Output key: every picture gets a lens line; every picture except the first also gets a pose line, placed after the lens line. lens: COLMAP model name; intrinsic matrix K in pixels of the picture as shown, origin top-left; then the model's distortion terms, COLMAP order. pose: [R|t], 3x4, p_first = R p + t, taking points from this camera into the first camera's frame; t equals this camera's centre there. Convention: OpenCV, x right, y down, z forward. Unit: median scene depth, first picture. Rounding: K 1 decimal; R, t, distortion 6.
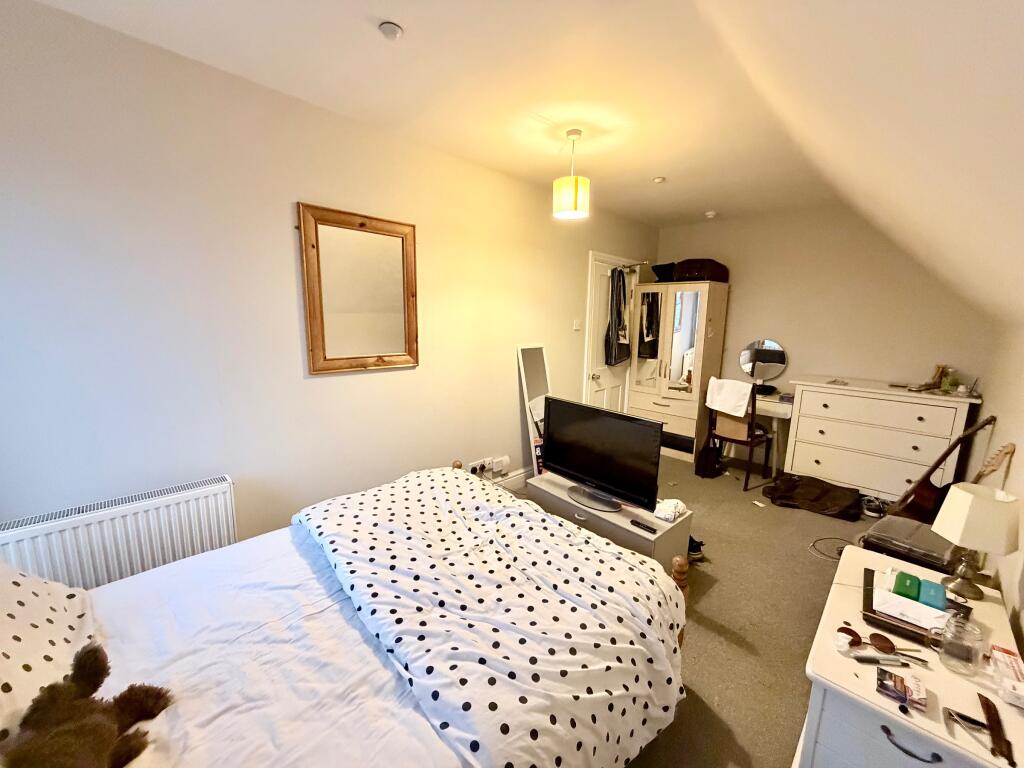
lens RADIAL K [[401.5, 0, 509.8], [0, 401.5, 381.8], [0, 0, 1]] dist [-0.002997, -0.000666]
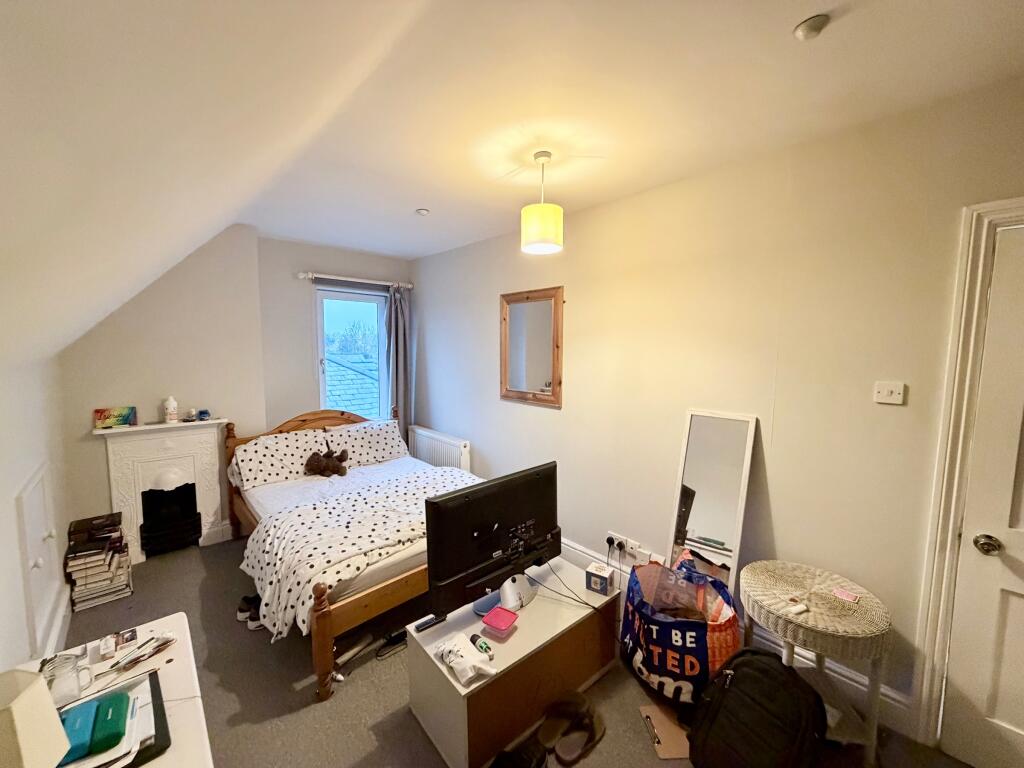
lens RADIAL K [[401.5, 0, 509.7], [0, 401.5, 382.4], [0, 0, 1]] dist [-0.002997, -0.000666]
pose [[-0.047850, 0.072019, -0.996255, 1.039351], [-0.166103, 0.982936, 0.079034, -0.202946], [0.984947, 0.169262, -0.035071, 1.036069]]
